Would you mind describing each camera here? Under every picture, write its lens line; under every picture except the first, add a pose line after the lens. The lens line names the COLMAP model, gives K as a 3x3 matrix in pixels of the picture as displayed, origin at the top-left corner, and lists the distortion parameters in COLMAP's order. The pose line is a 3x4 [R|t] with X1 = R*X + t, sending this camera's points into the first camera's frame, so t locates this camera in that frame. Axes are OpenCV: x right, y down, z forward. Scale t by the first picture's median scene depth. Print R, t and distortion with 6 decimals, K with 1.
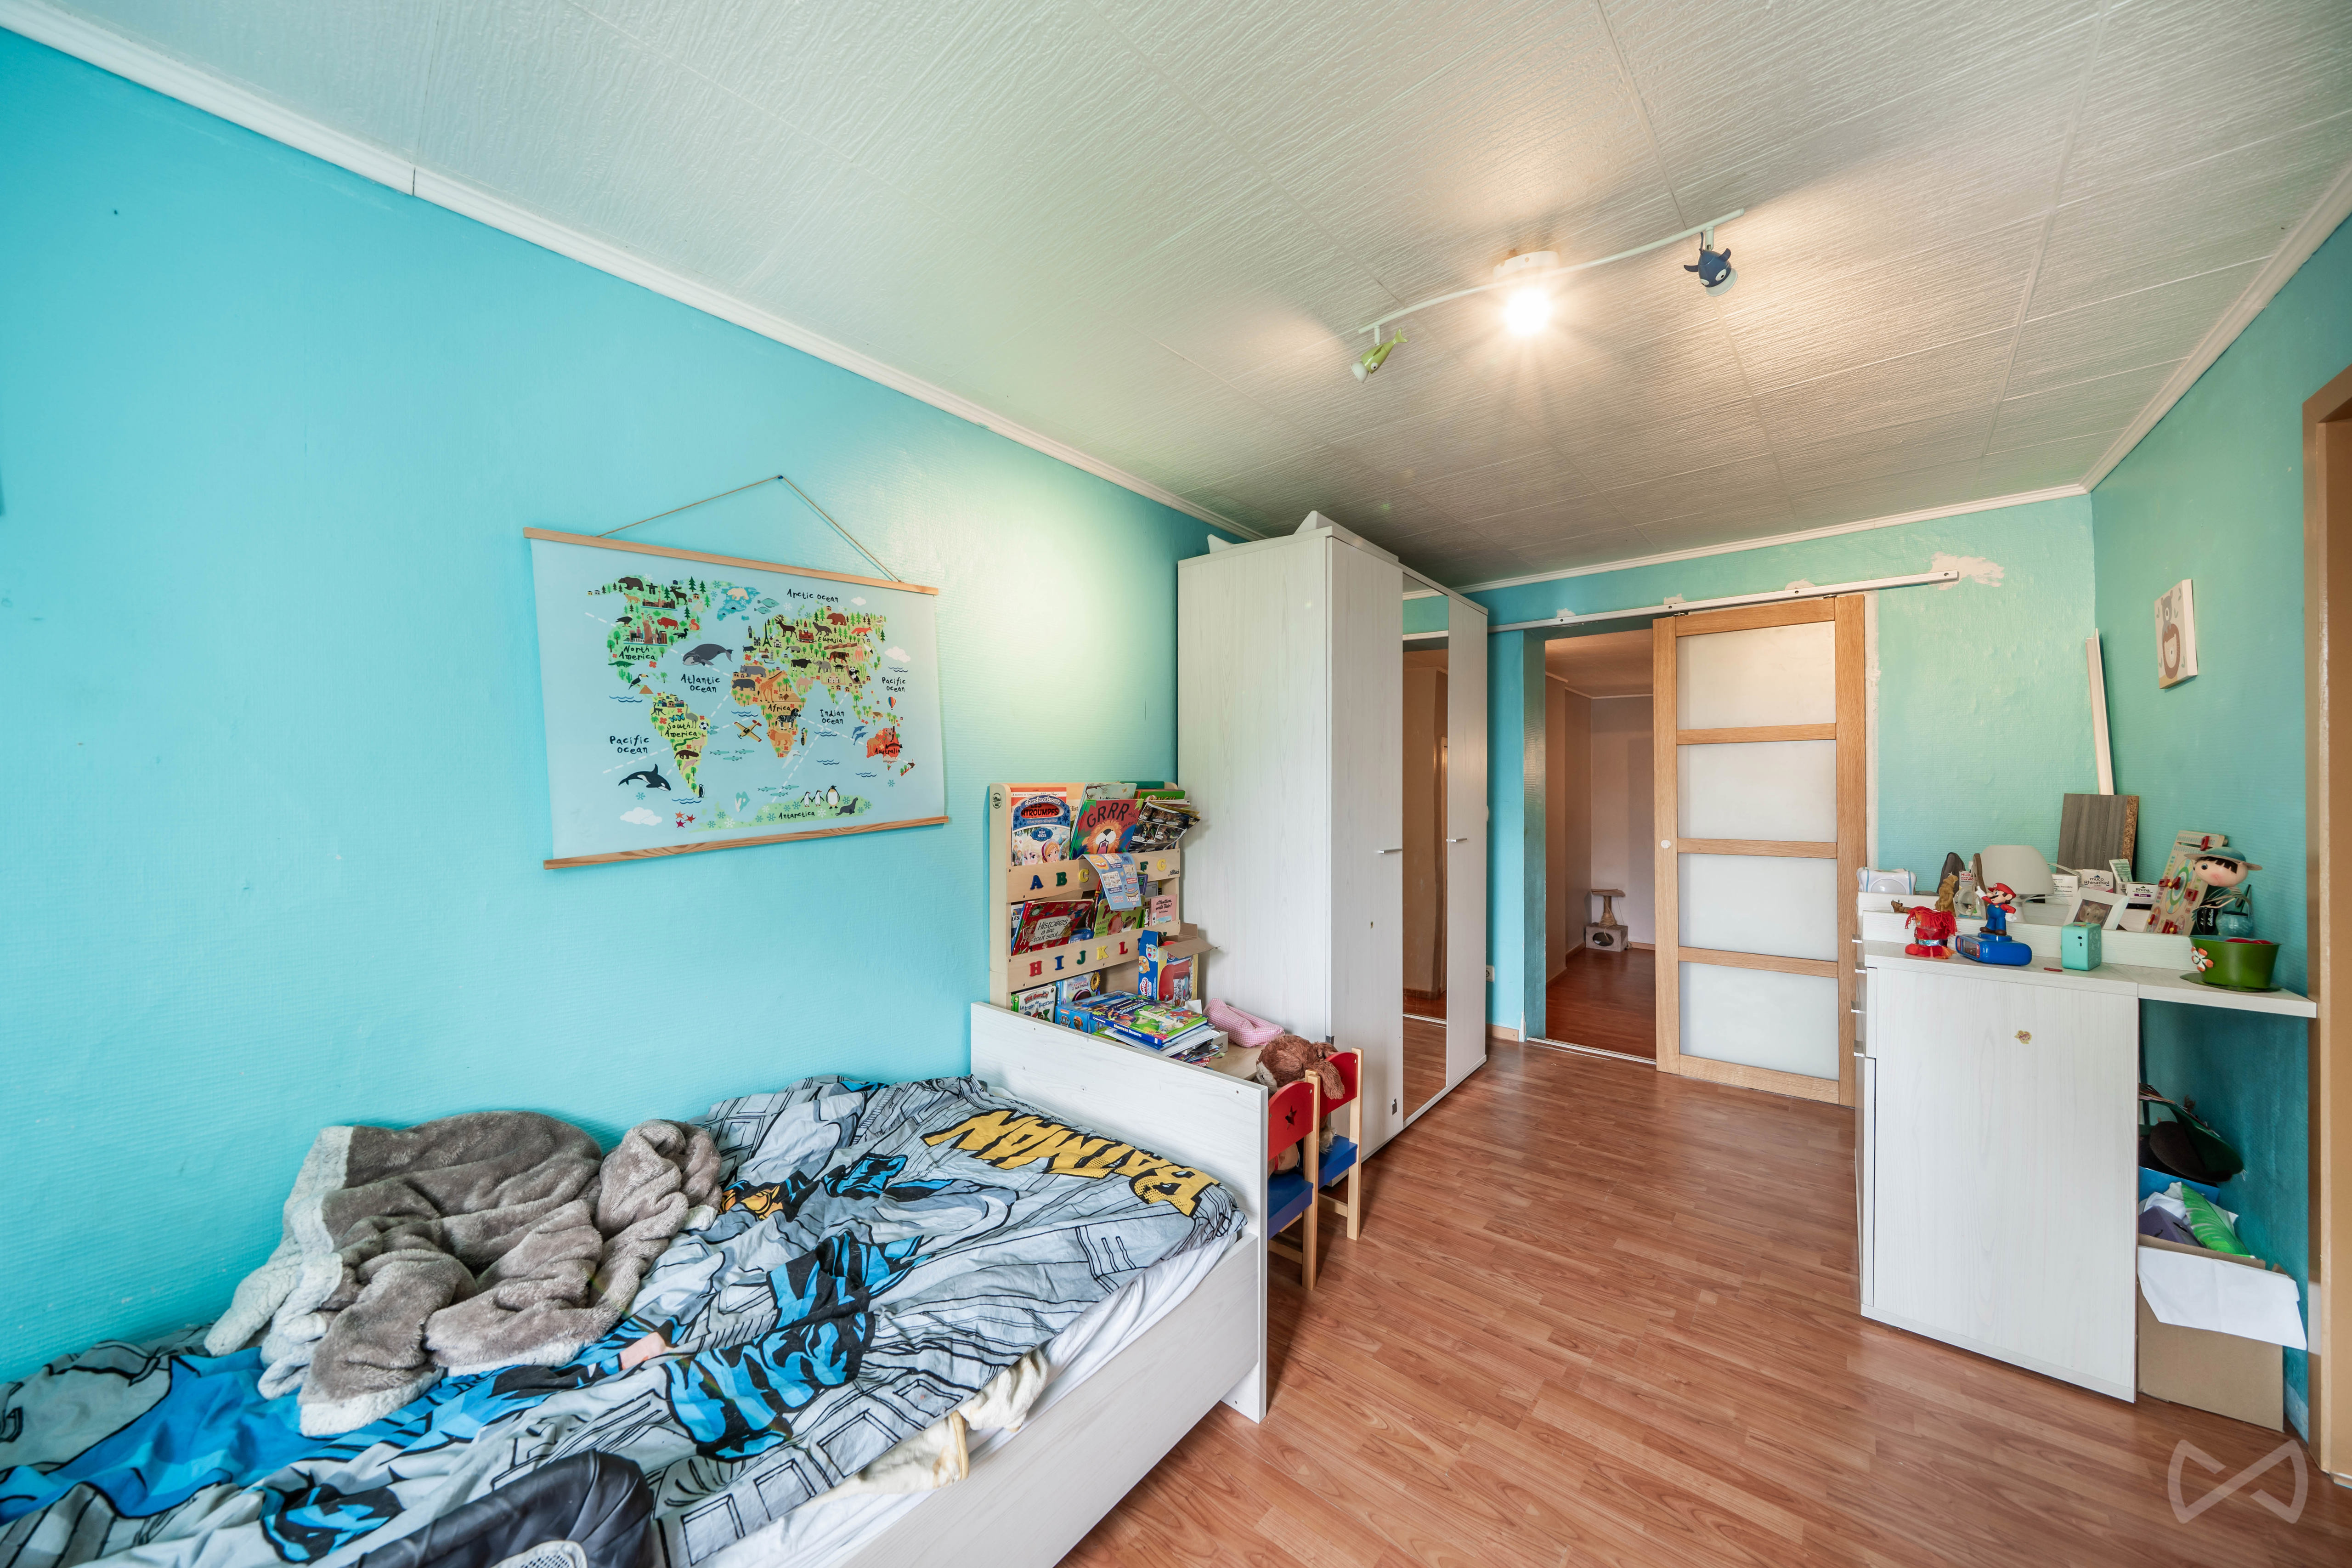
lens RADIAL K [[802.1, 0, 1175.1], [0, 802.1, 784.4], [0, 0, 1]] dist [-0.007637, 0.000032]
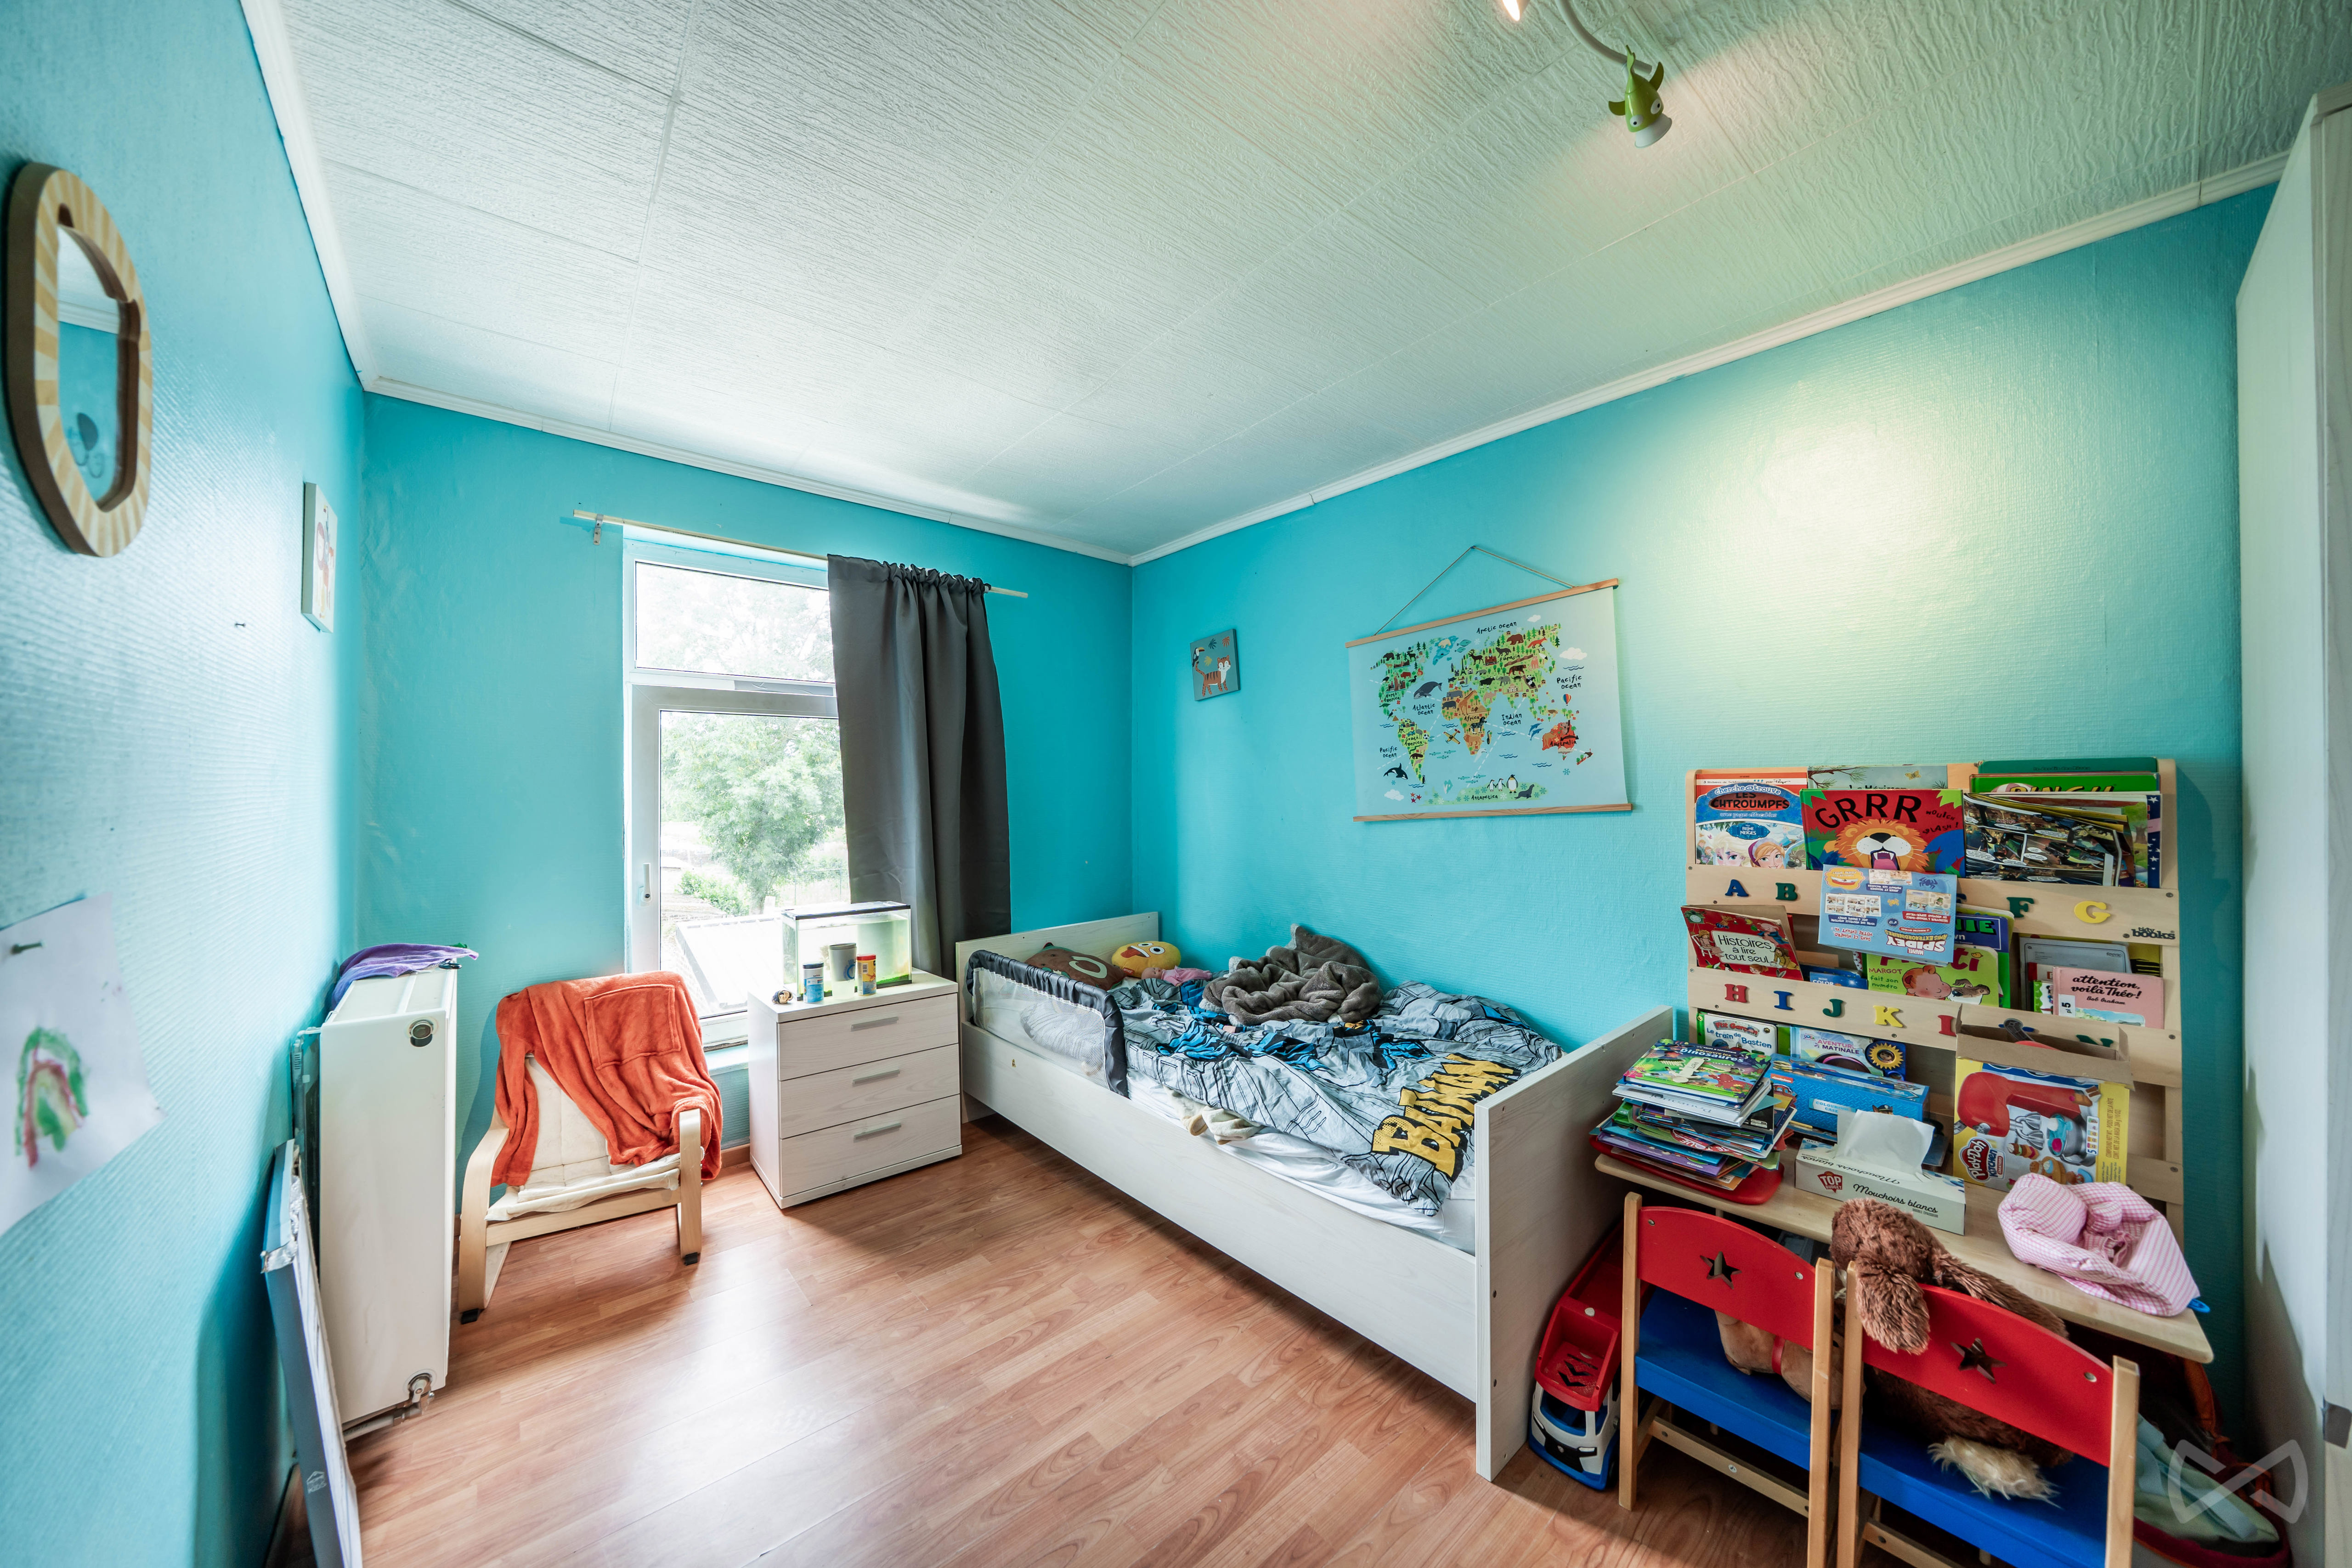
lens RADIAL K [[802.1, 0, 1174.8], [0, 802.1, 788.2], [0, 0, 1]] dist [-0.007637, 0.000032]
pose [[-0.157235, 0.000582, -0.987561, 0.887777], [0.002622, 0.999997, 0.000172, 0.021264], [0.987558, -0.002563, -0.157236, 0.683646]]
